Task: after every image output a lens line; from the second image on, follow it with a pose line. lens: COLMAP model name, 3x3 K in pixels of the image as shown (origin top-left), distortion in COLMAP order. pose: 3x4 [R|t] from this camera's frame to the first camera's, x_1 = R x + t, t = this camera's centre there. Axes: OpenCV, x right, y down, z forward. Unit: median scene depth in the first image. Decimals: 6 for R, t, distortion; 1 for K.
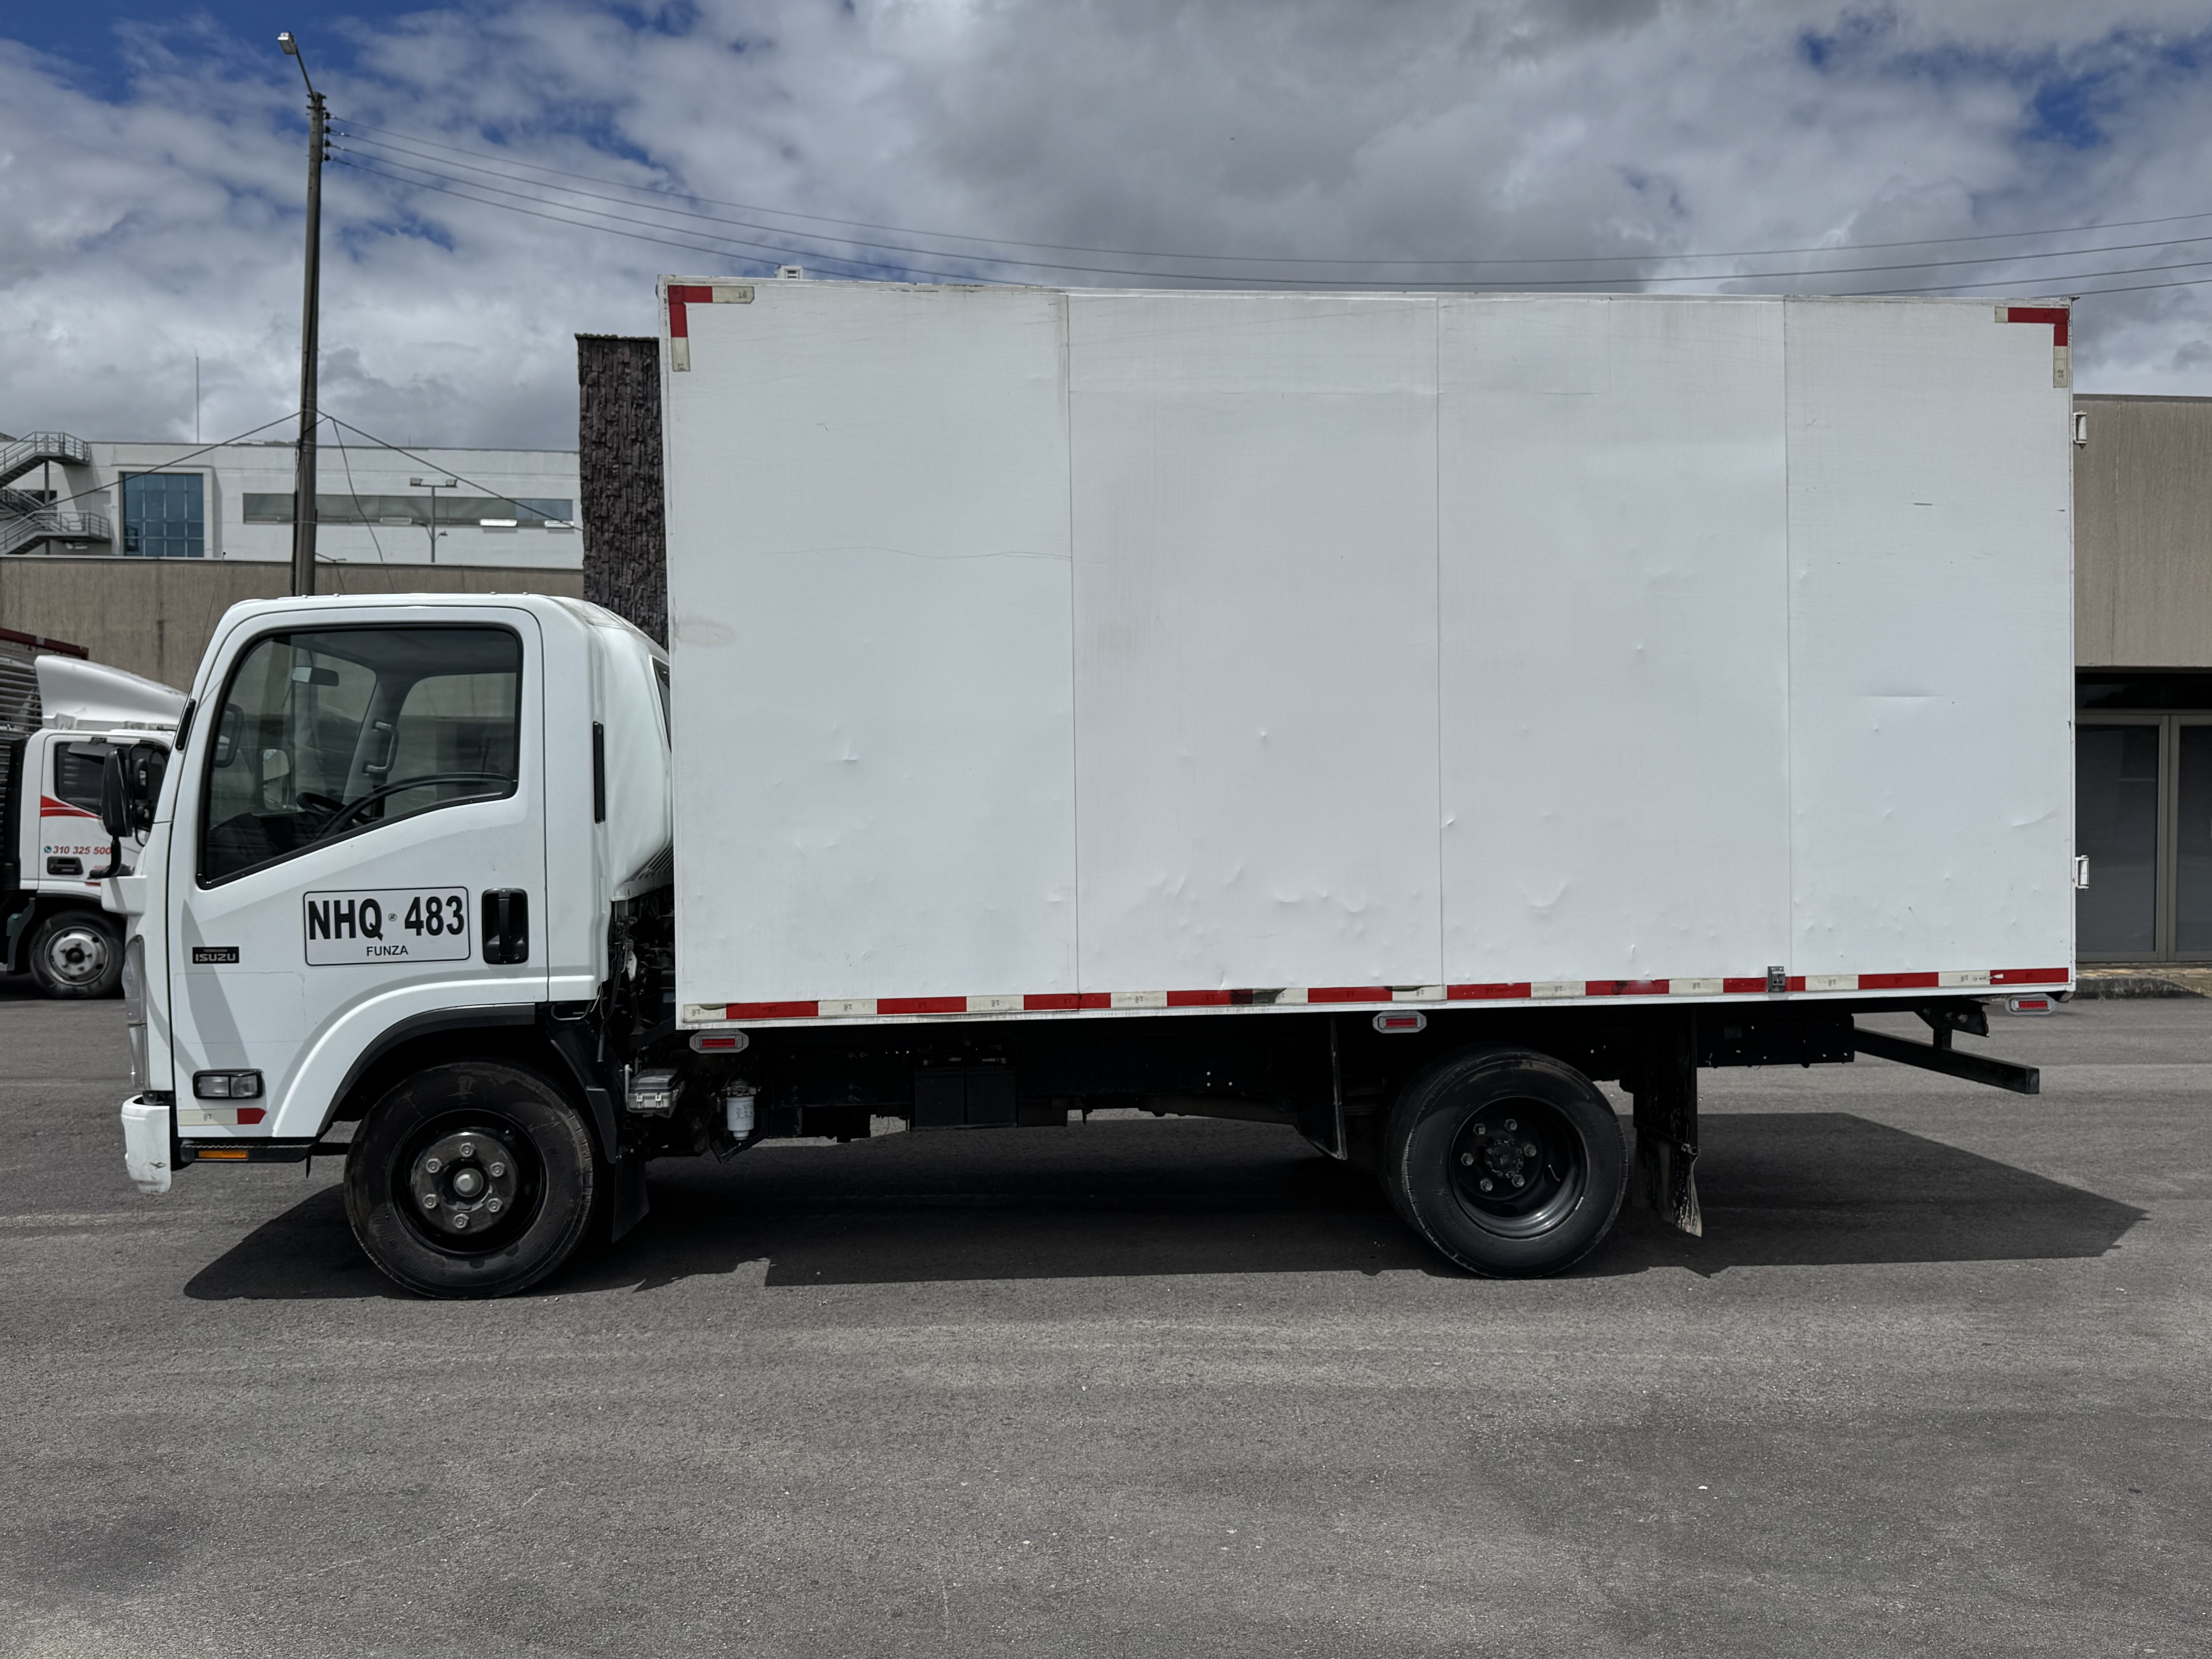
lens RADIAL K [[1792.0, 0, 1114.6], [0, 1792.0, 825.2], [0, 0, 1]] dist [0.112329, -0.184395]
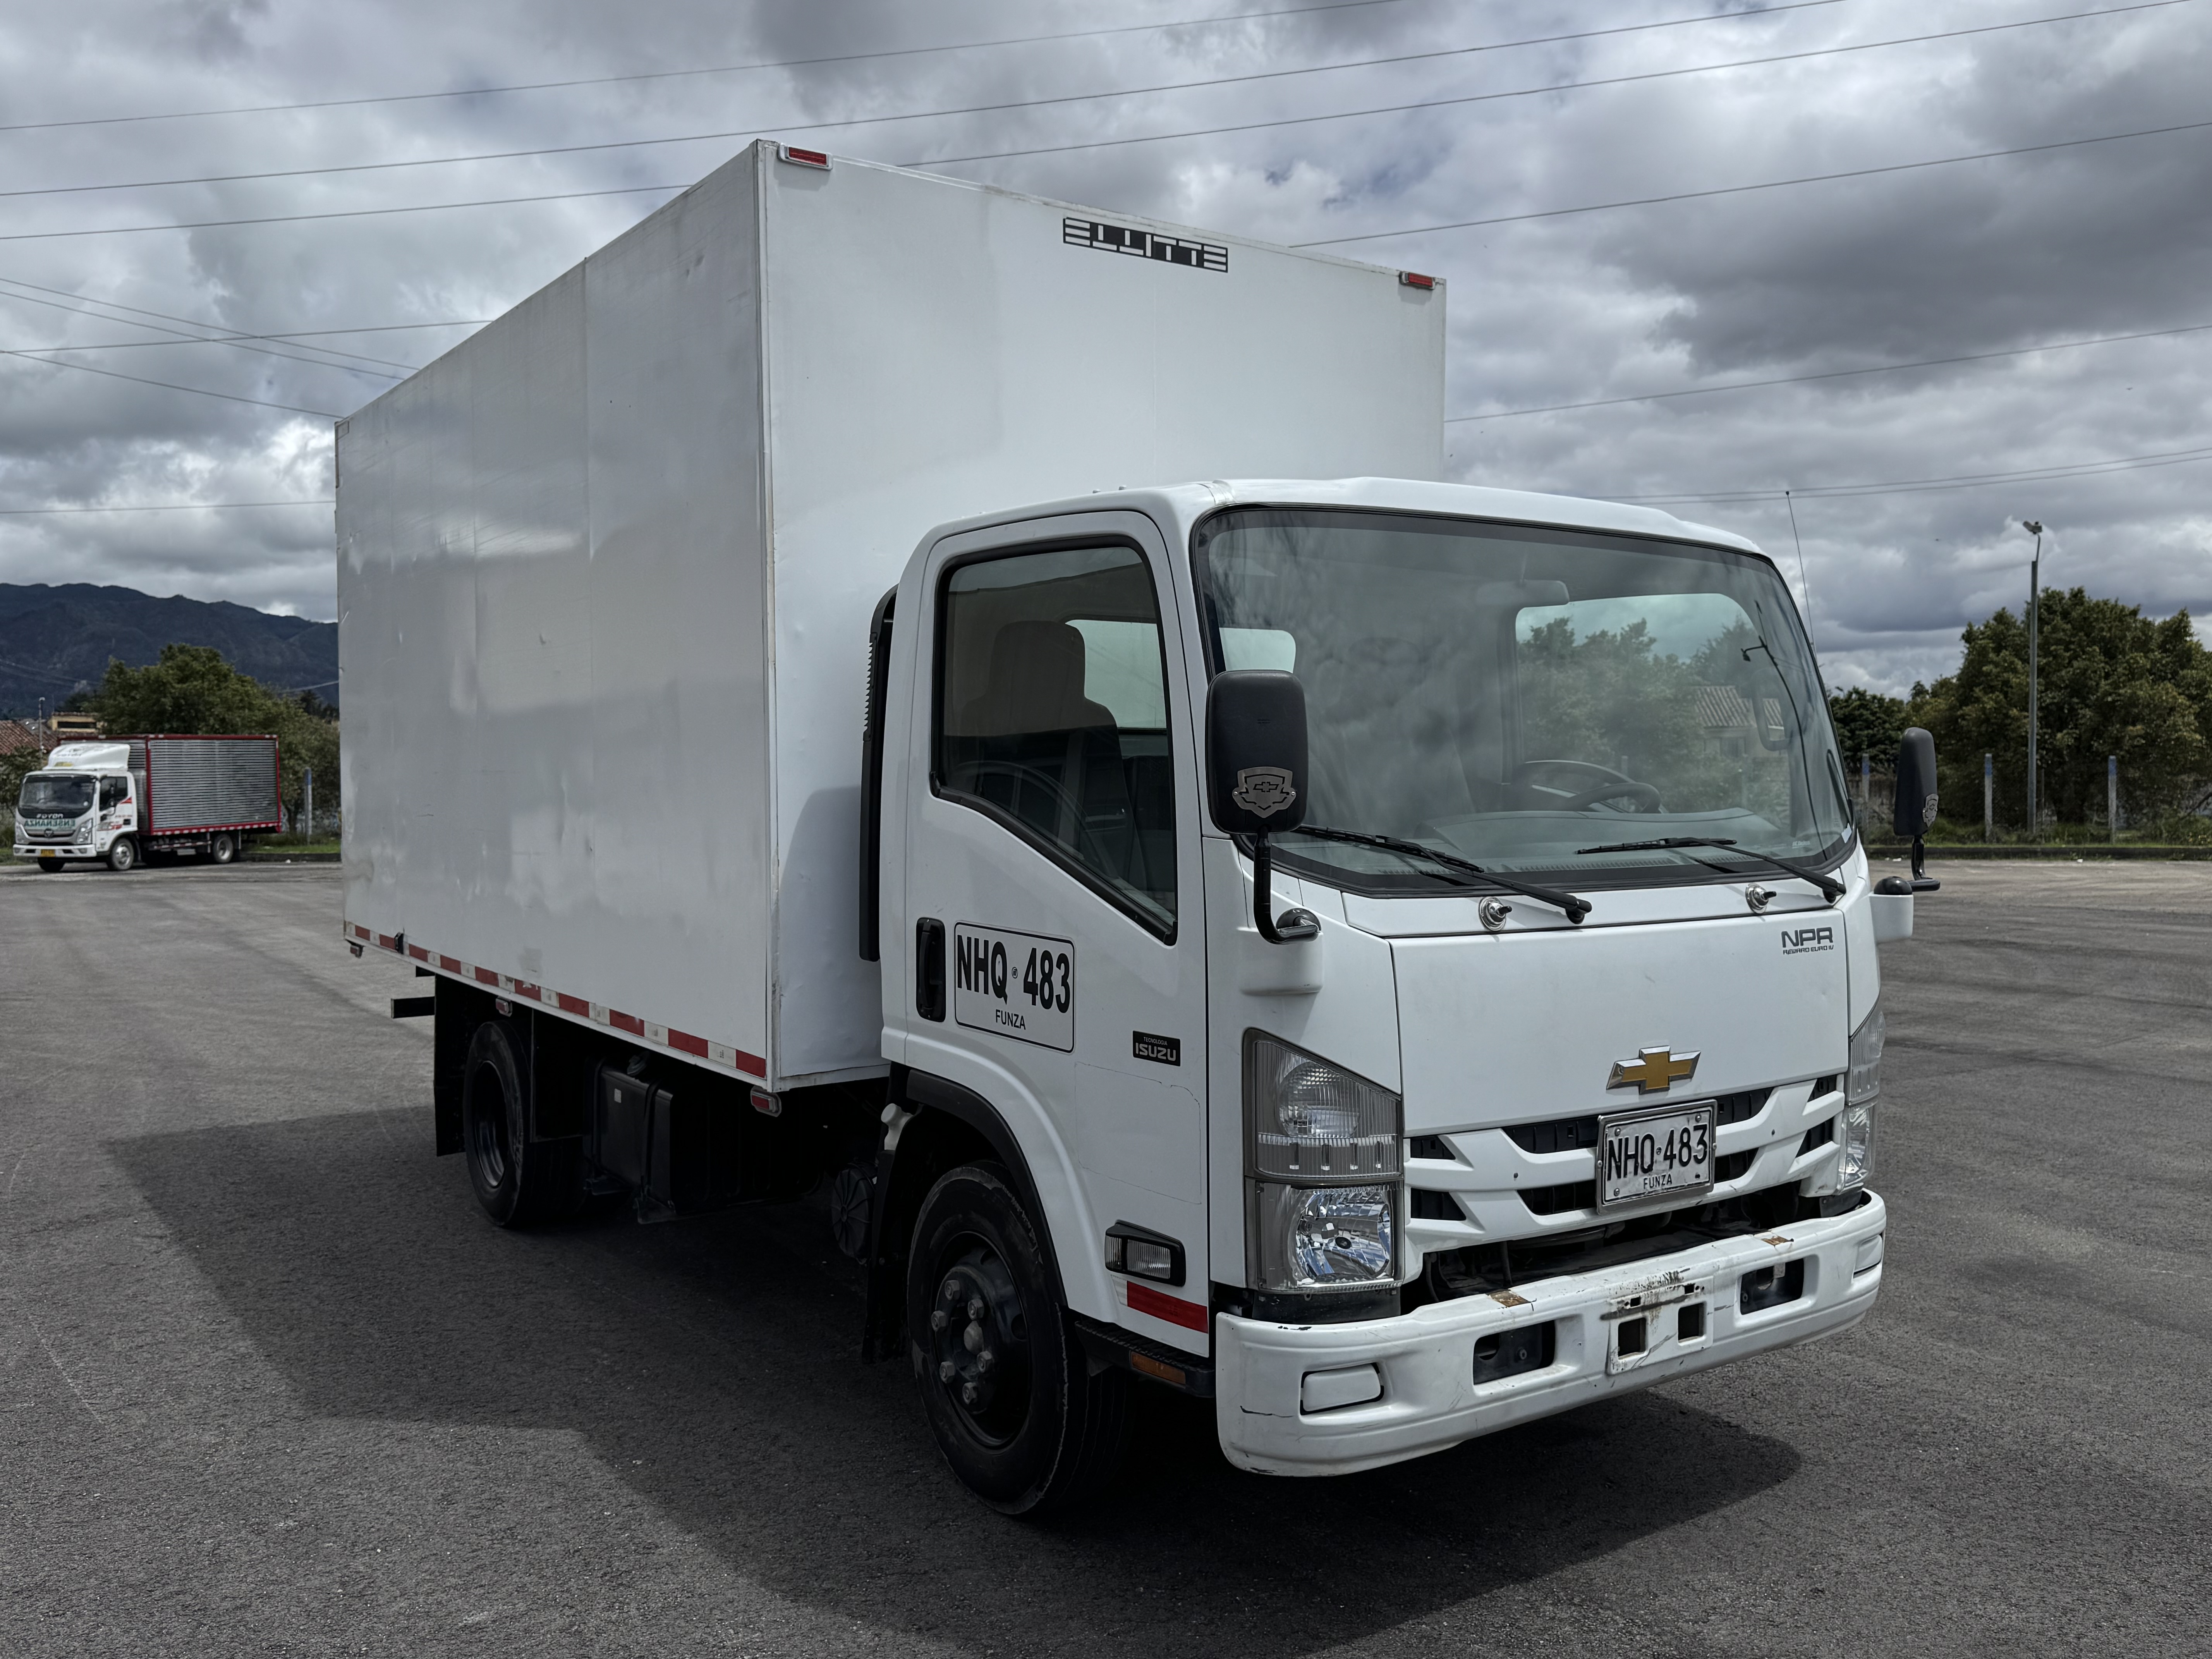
lens RADIAL K [[1792.2, 0, 1097.3], [0, 1792.2, 820.1], [0, 0, 1]] dist [0.151124, -0.291613]
pose [[-0.460618, -0.015399, 0.887465, -1.037979], [0.019794, 0.999423, 0.027615, -0.028498], [-0.887378, 0.030287, -0.460047, 1.596280]]
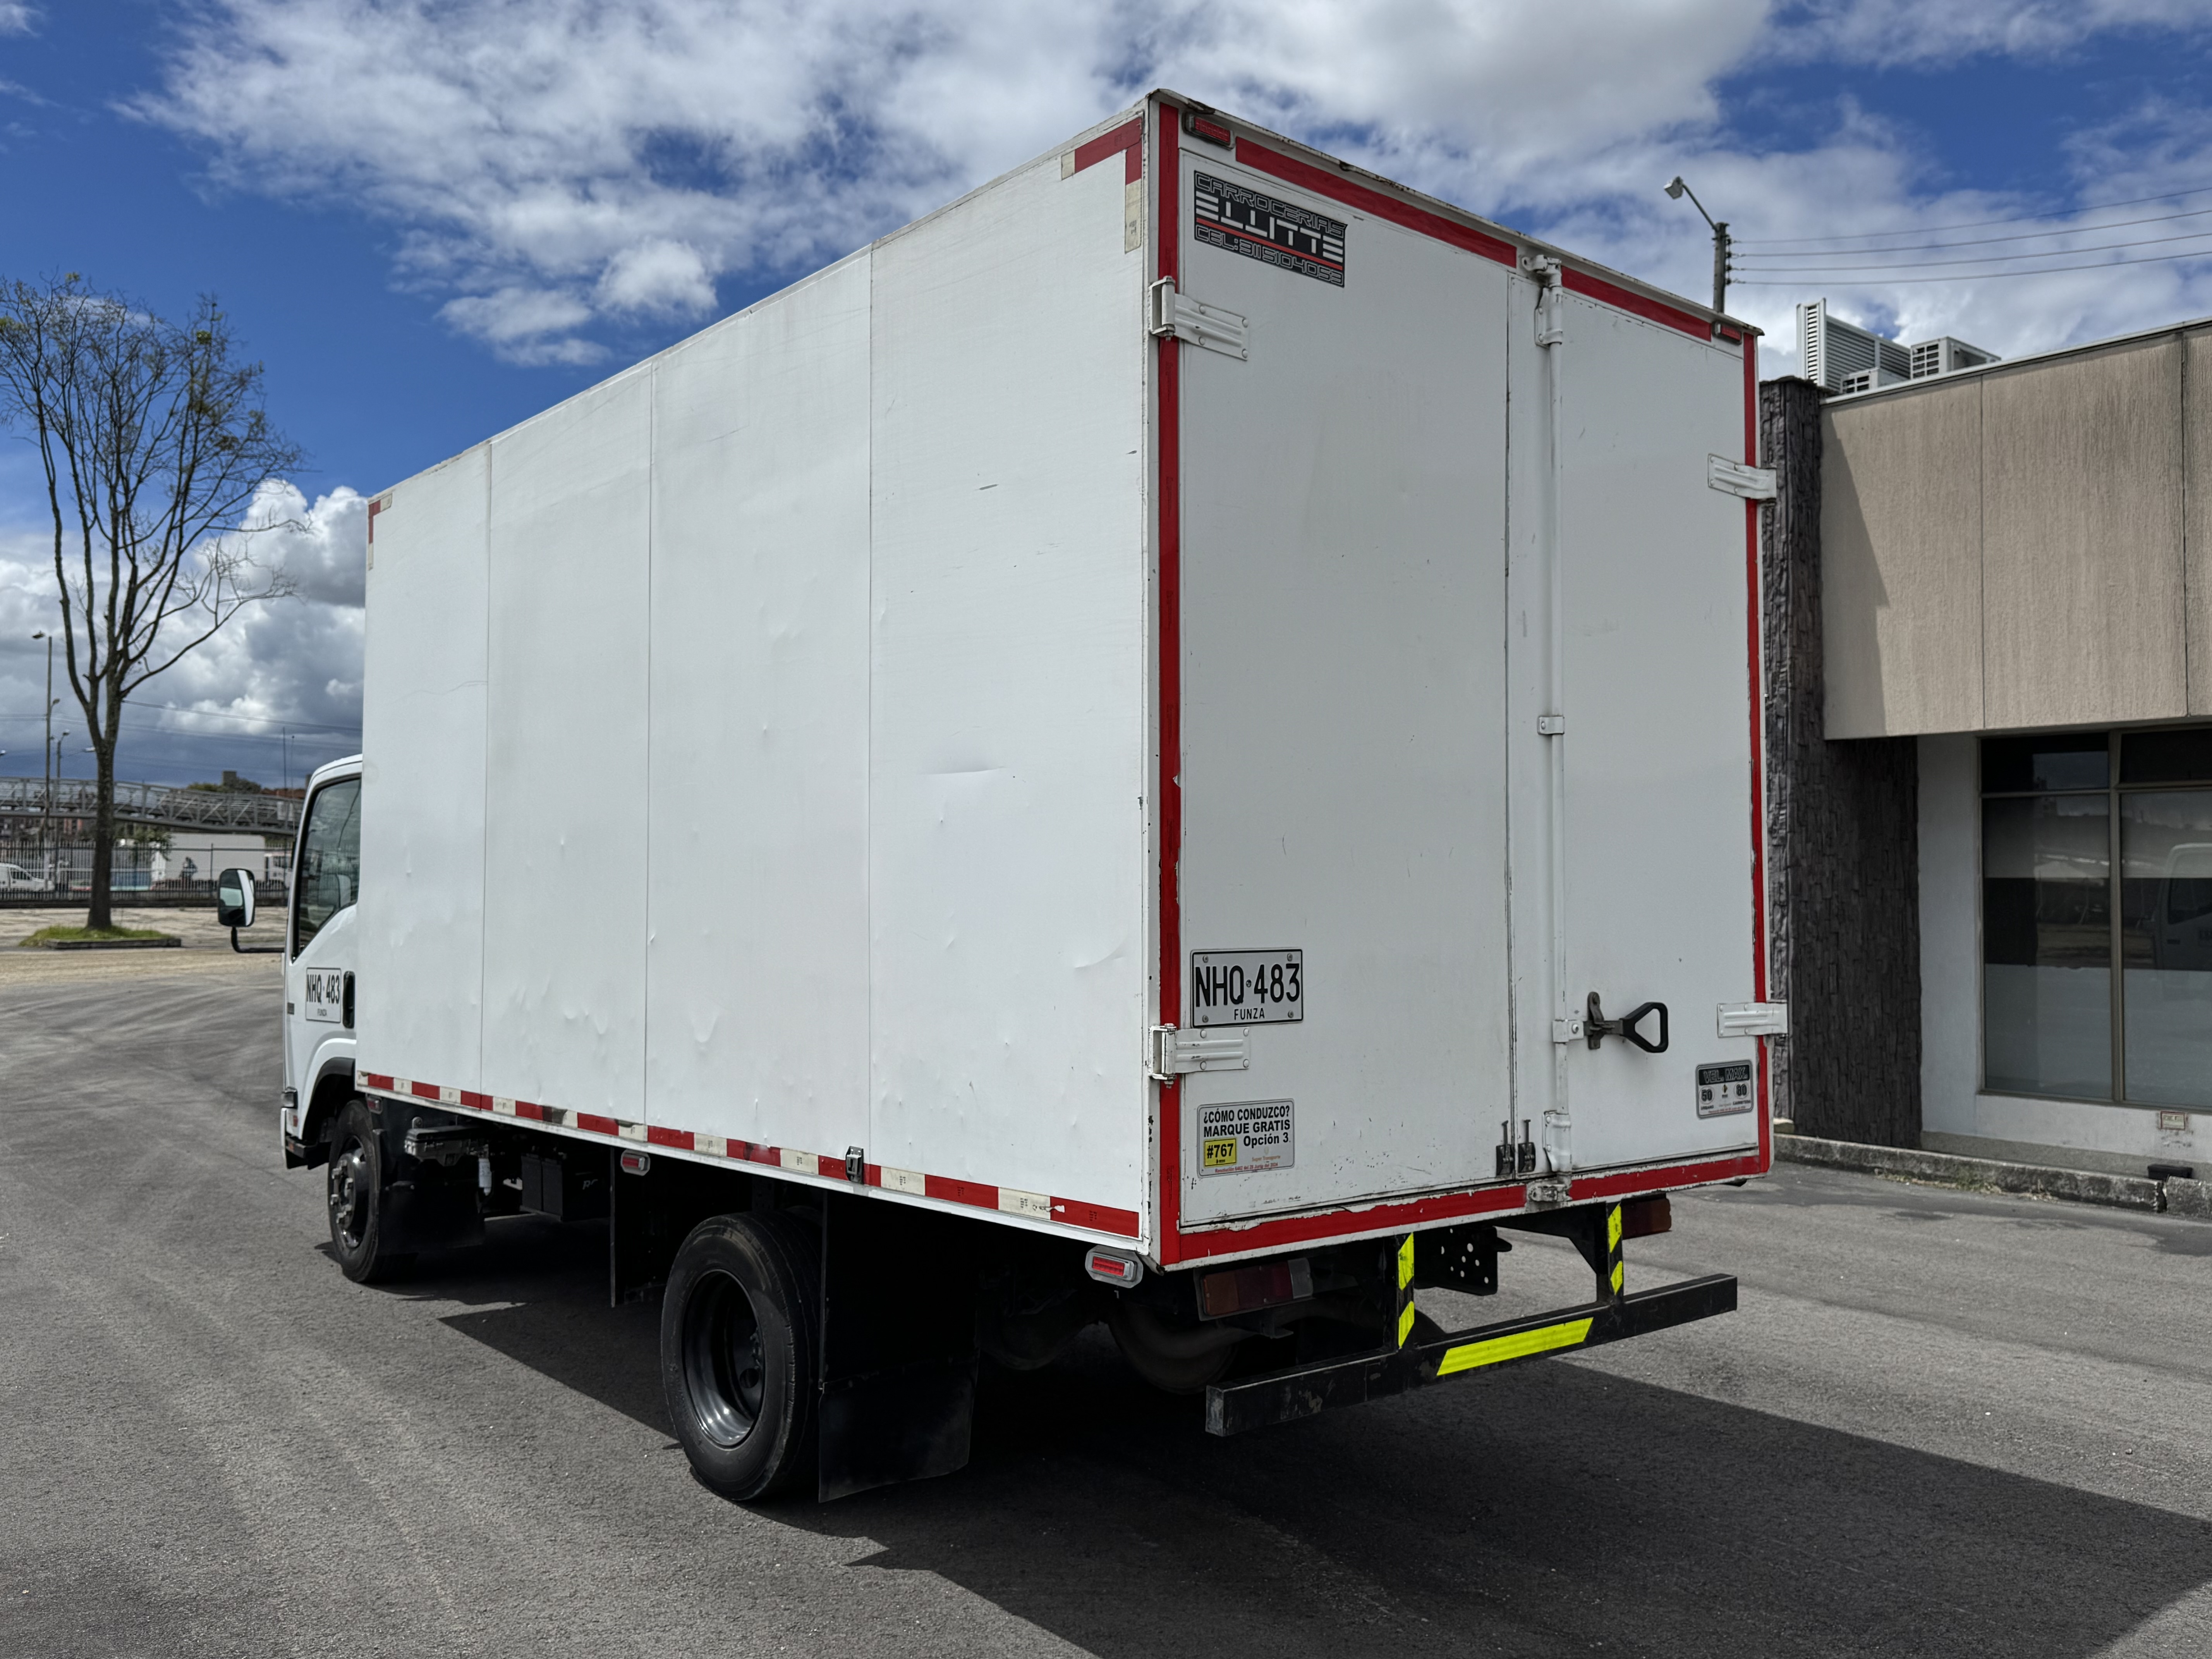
lens RADIAL K [[1795.8, 0, 1110.6], [0, 1795.8, 833.0], [0, 0, 1]] dist [0.162131, -0.266977]
pose [[0.553252, -0.022858, -0.832700, 1.075018], [-0.020839, 0.998931, -0.041267, -0.022129], [0.832753, 0.040184, 0.552184, 0.704068]]
